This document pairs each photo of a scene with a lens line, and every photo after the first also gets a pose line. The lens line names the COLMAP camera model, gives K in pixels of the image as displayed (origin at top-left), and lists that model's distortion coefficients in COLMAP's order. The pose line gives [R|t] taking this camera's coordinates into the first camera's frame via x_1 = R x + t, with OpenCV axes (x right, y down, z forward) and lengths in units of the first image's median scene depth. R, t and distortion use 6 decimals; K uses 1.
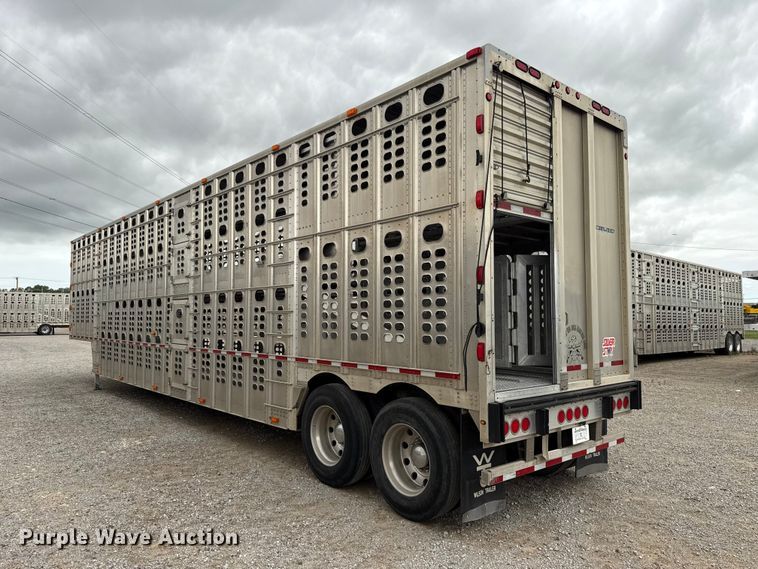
lens RADIAL K [[541.3, 0, 408.0], [0, 541.3, 294.4], [0, 0, 1]] dist [-0.003510, -0.002767]
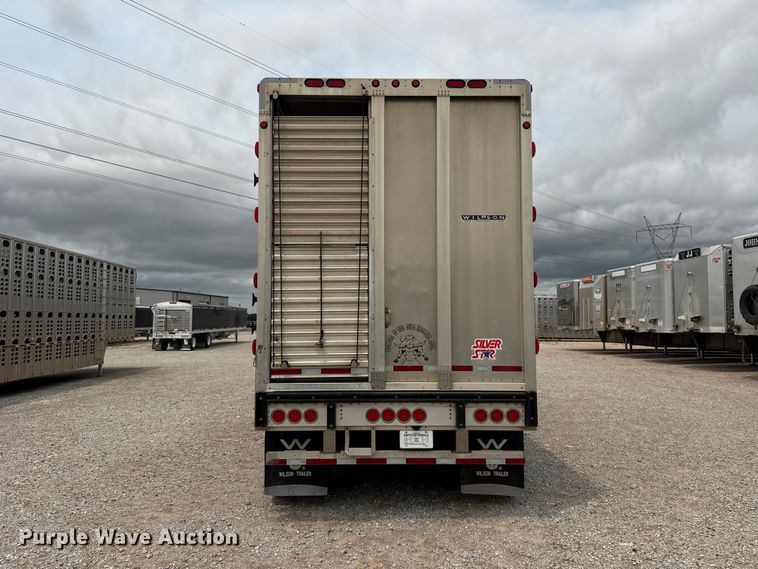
lens RADIAL K [[554.2, 0, 379.0], [0, 554.2, 284.5], [0, 0, 1]] dist [0.016186, -0.002747]
pose [[0.751505, -0.045778, -0.658137, 0.952066], [0.034459, 0.998952, -0.030136, 0.015722], [0.658827, -0.000032, 0.752295, 0.234795]]
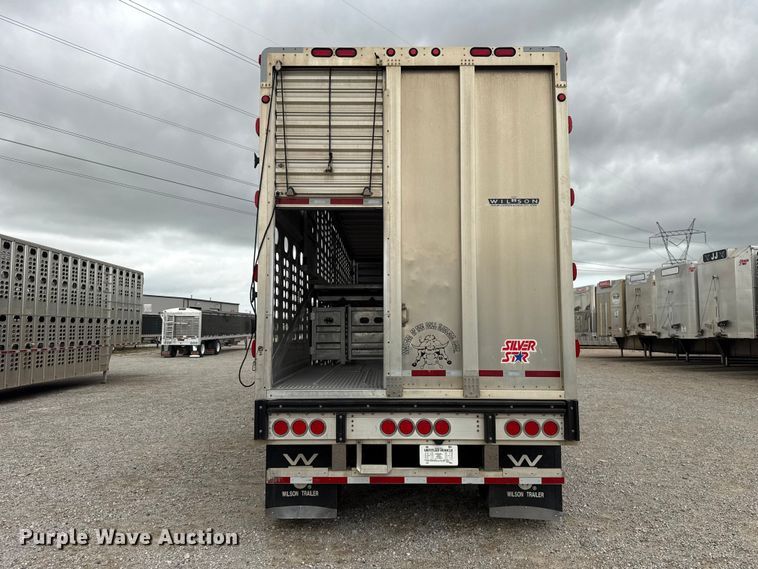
lens RADIAL K [[553.7, 0, 378.8], [0, 553.7, 281.0], [0, 0, 1]] dist [0.013319, -0.004023]
pose [[0.738610, -0.060598, -0.671404, 0.862904], [0.035712, 0.998070, -0.050795, 0.034983], [0.673187, 0.013540, 0.739349, 0.321534]]
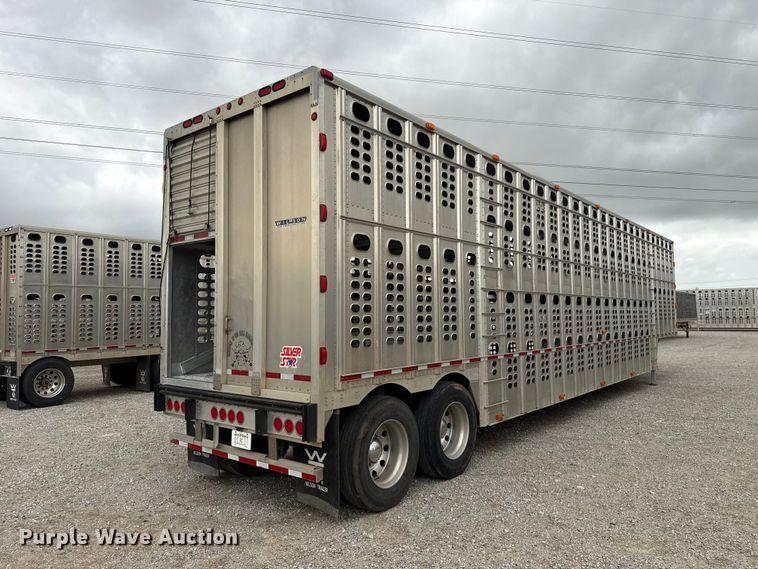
lens RADIAL K [[541.3, 0, 408.0], [0, 541.3, 294.4], [0, 0, 1]] dist [-0.003510, -0.002767]
pose [[0.180731, -0.046297, -0.982442, 1.419147], [0.058322, 0.997638, -0.036284, 0.046018], [0.981802, -0.050740, 0.183004, 1.171126]]
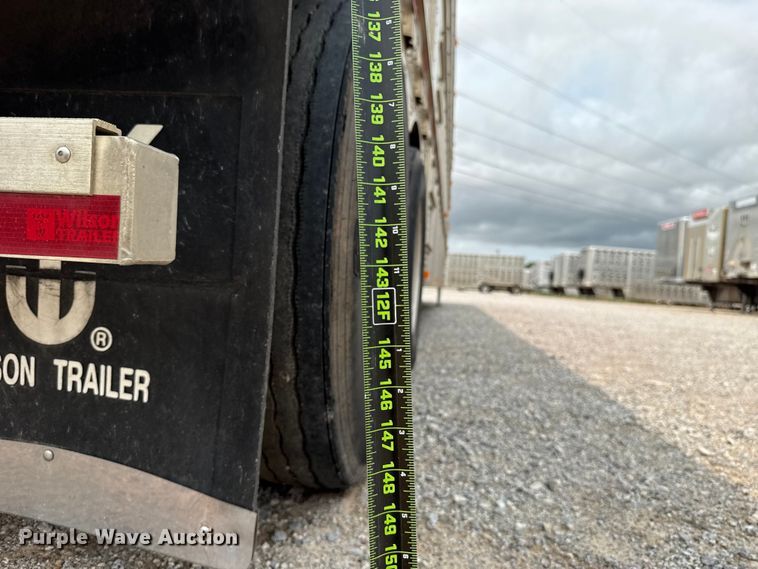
lens RADIAL K [[553.7, 0, 378.8], [0, 553.7, 281.0], [0, 0, 1]] dist [0.013319, -0.004023]
pose [[0.643318, 0.049313, -0.764009, 0.564881], [-0.032881, 0.998782, 0.036780, 0.318217], [0.764892, 0.001460, 0.644156, 1.143453]]
